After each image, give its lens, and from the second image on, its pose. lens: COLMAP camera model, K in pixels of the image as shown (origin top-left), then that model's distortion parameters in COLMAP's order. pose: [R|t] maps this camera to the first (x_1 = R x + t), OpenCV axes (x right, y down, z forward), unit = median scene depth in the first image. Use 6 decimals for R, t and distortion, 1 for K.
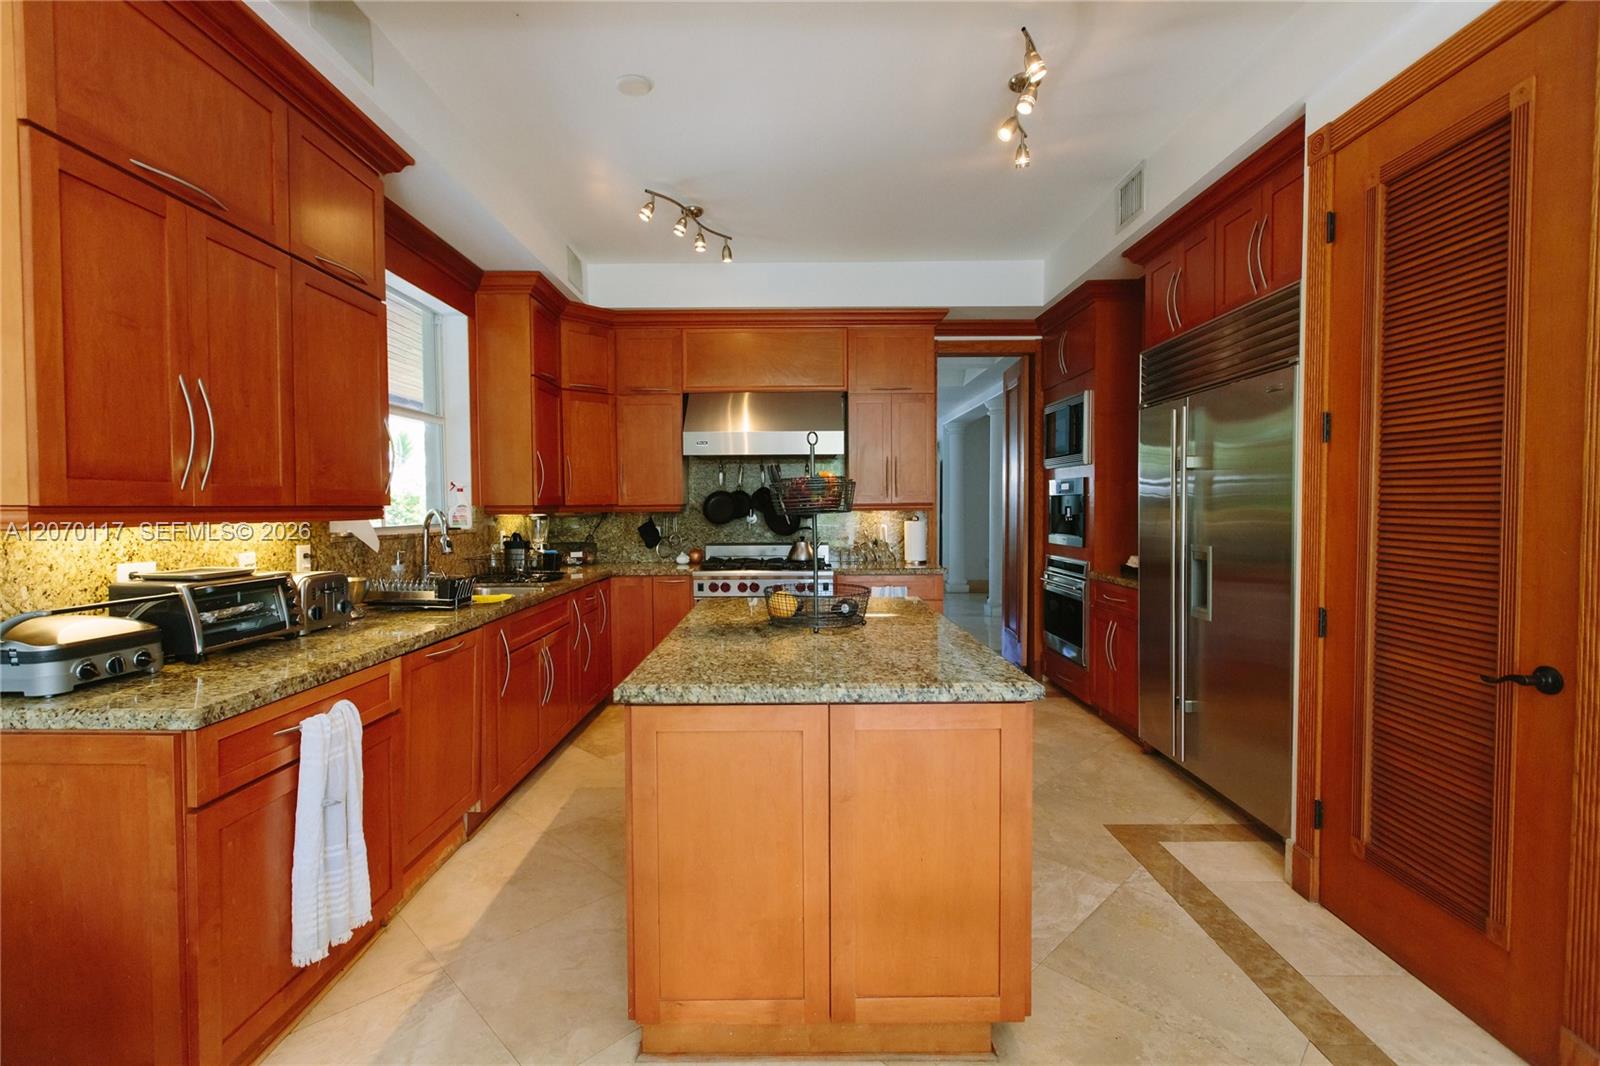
lens RADIAL K [[711.4, 0, 802.7], [0, 711.4, 526.4], [0, 0, 1]] dist [0.001369, -0.000021]
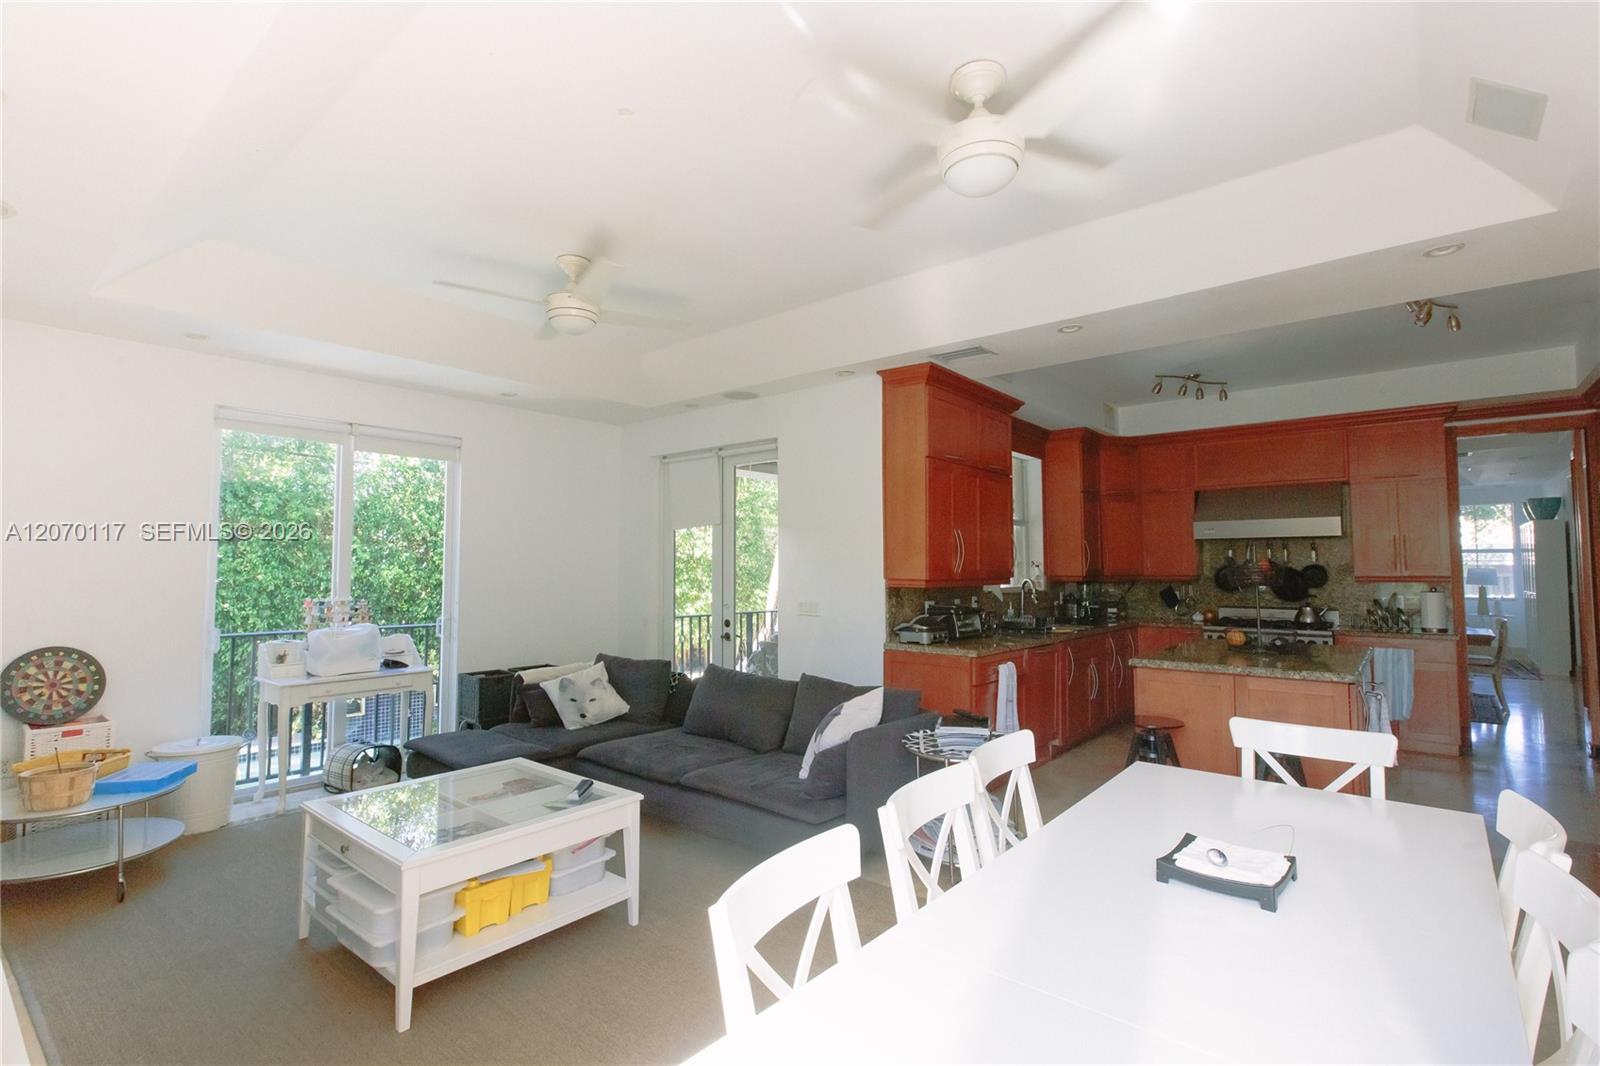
lens RADIAL K [[711.4, 0, 802.2], [0, 711.4, 533.6], [0, 0, 1]] dist [0.001369, -0.000021]
pose [[0.752464, -0.030008, -0.657949, 0.163974], [-0.021240, 0.997336, -0.069778, -0.000194], [0.658291, 0.066480, 0.749822, -0.509702]]
